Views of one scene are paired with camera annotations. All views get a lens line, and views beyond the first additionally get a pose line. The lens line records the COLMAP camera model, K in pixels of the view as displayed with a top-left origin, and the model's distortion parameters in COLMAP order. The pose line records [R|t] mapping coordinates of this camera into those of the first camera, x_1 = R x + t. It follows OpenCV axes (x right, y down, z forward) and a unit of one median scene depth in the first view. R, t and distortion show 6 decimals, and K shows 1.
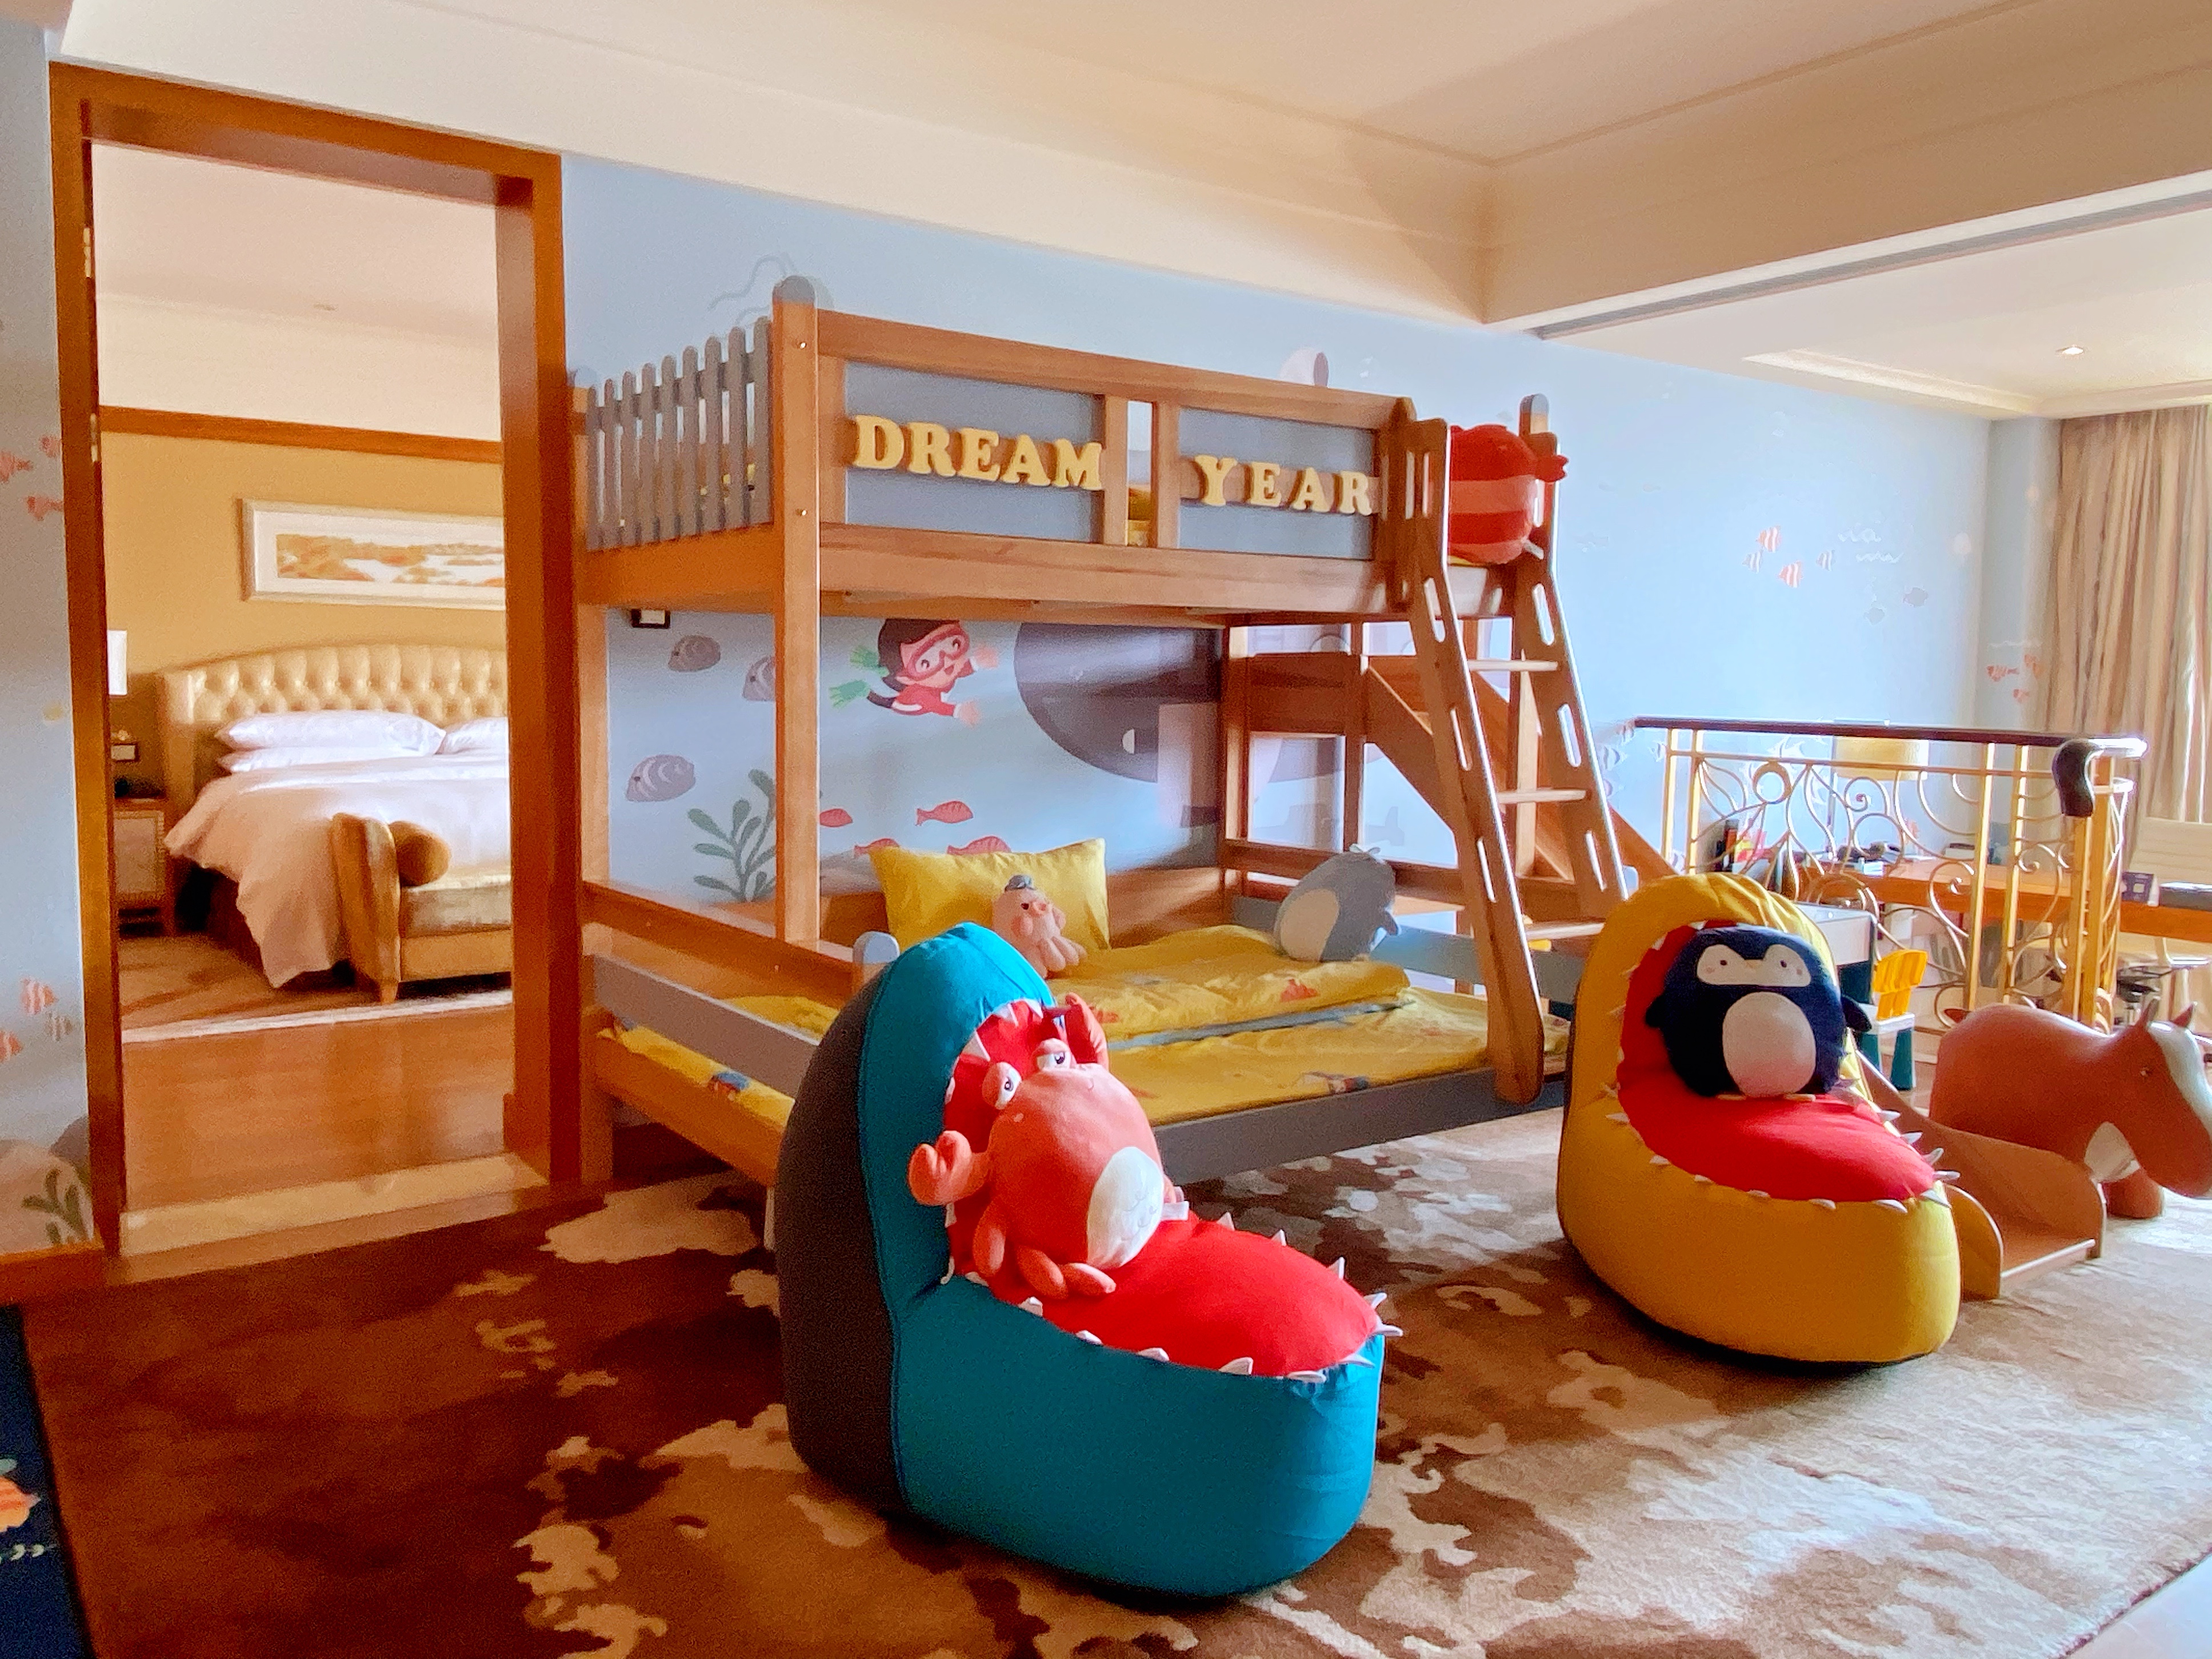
lens RADIAL K [[1660.1, 0, 1102.6], [0, 1660.1, 812.5], [0, 0, 1]] dist [0.059434, -0.003619]
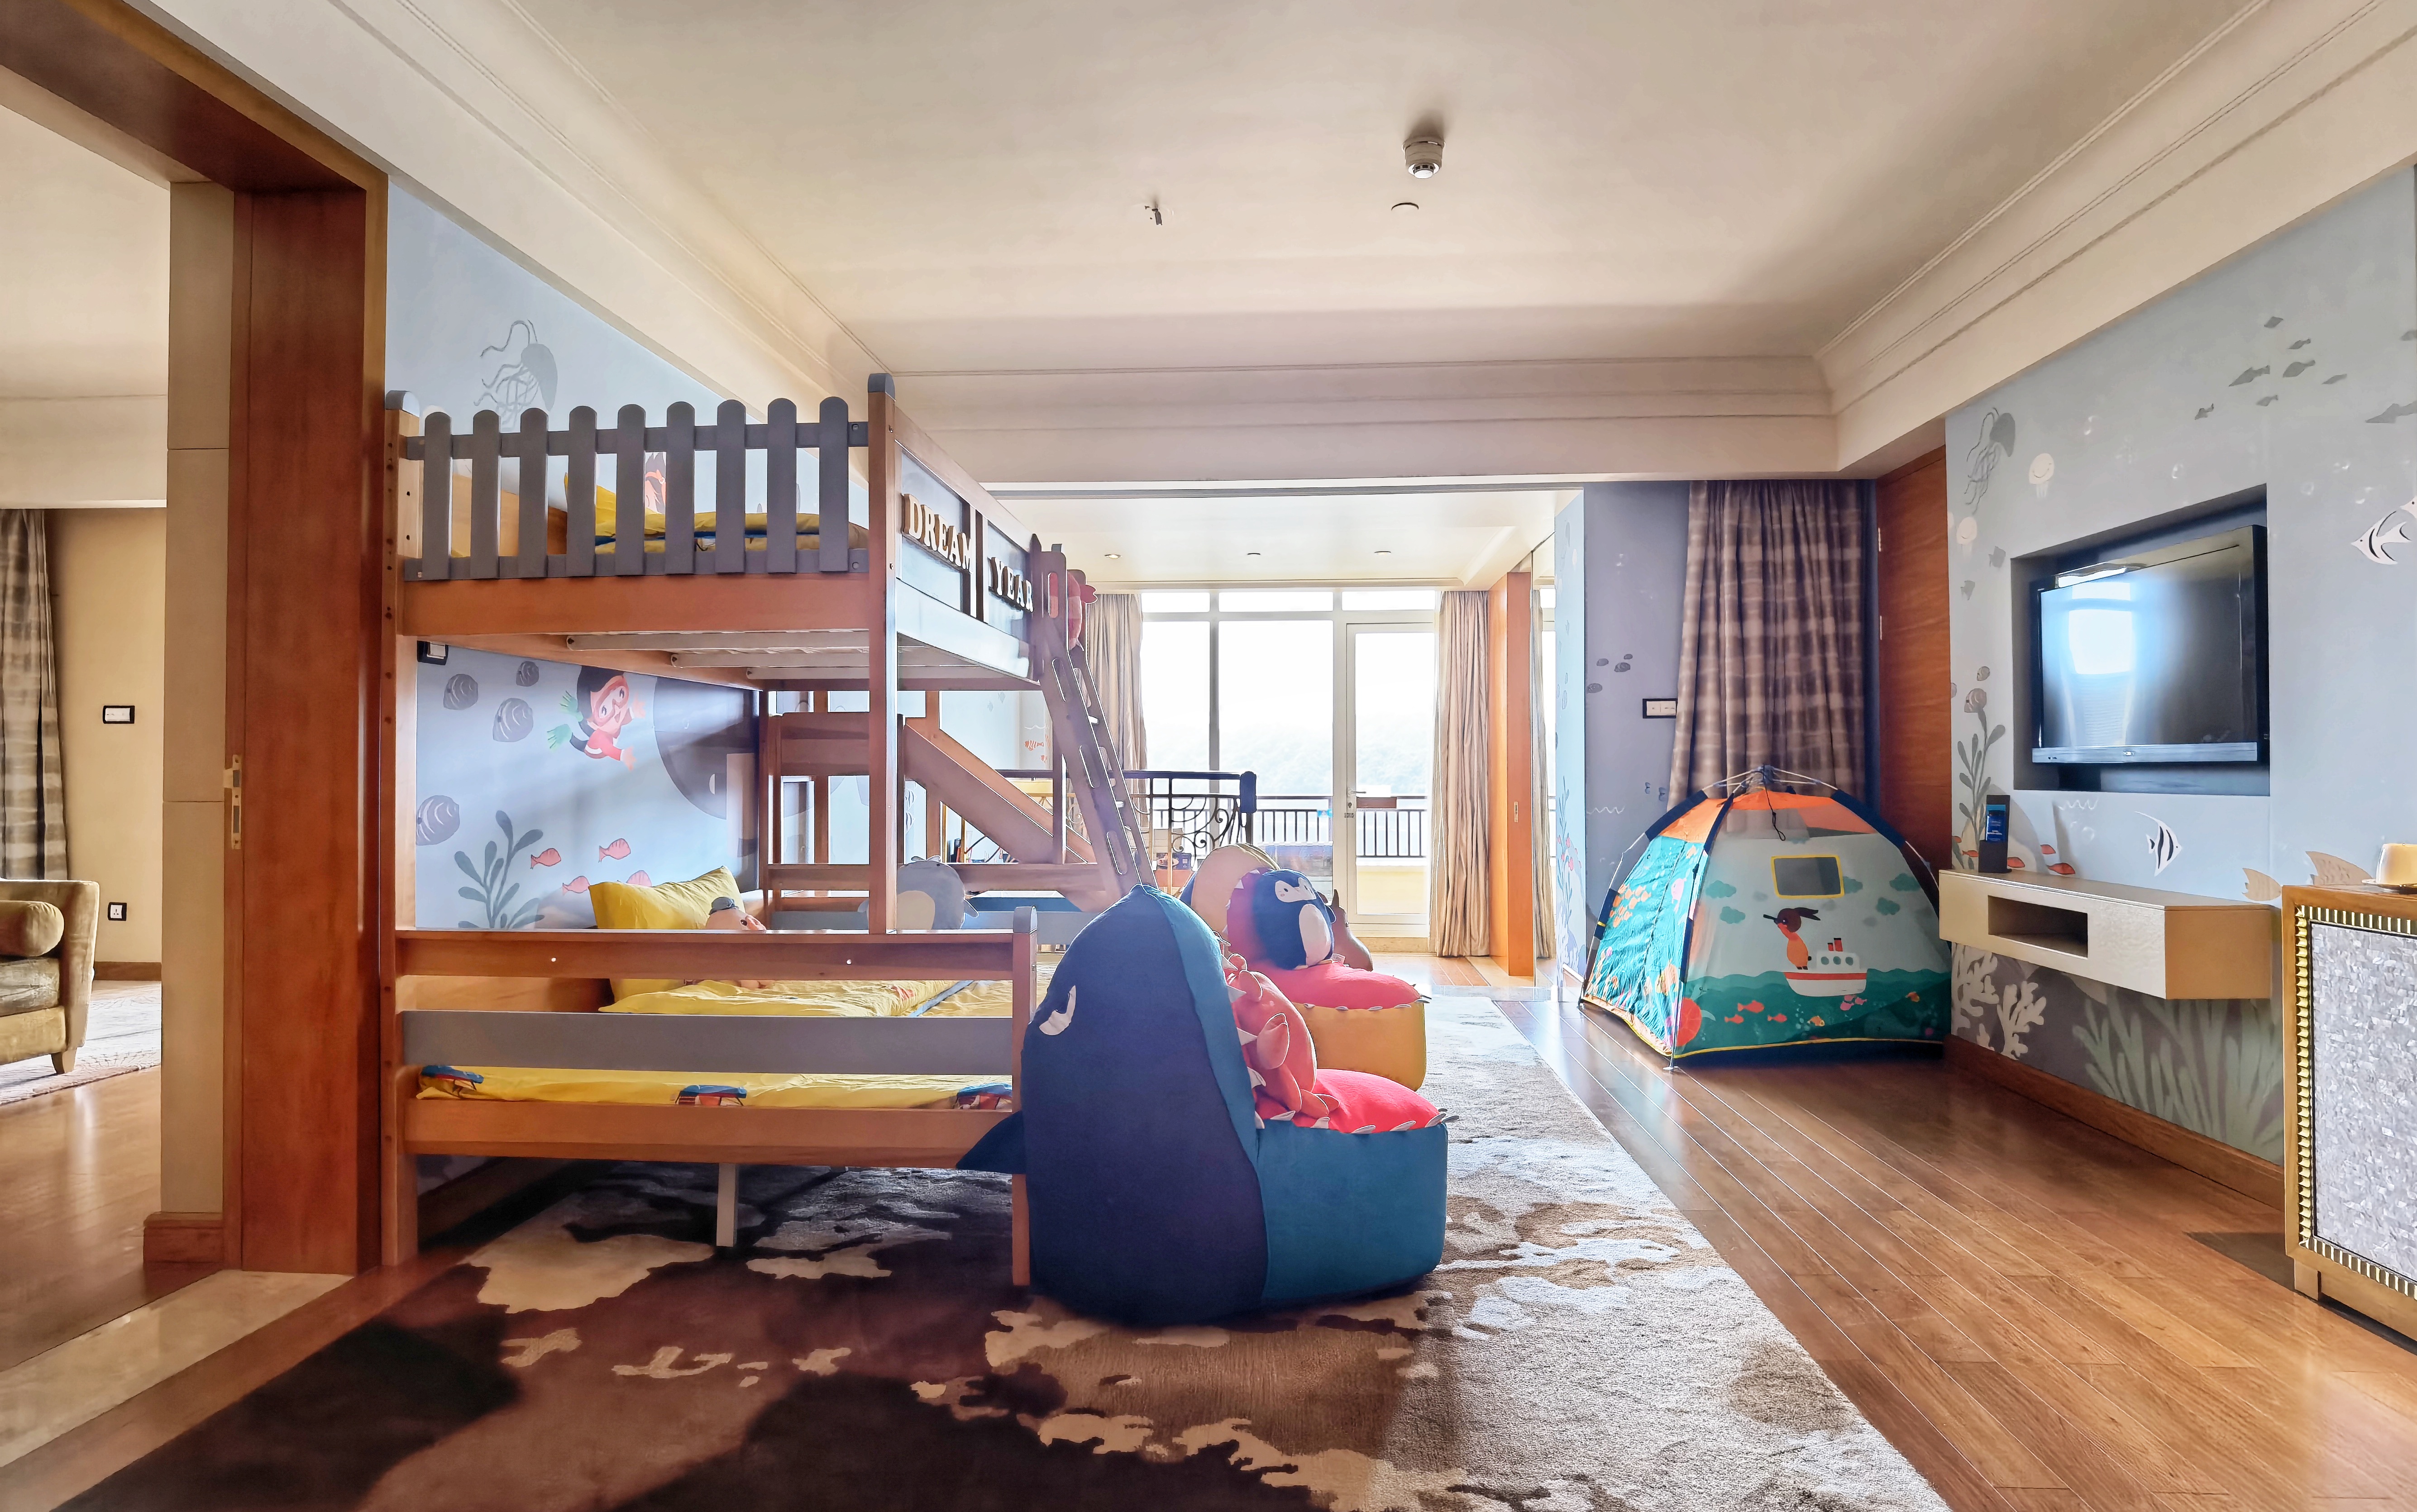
lens RADIAL K [[1272.8, 0, 1214.0], [0, 1272.8, 761.6], [0, 0, 1]] dist [-0.019883, -0.001302]
pose [[0.625919, -0.007786, 0.779849, -0.633897], [0.073750, 0.996060, -0.049249, 0.016993], [-0.776393, 0.088339, 0.624028, 0.228038]]
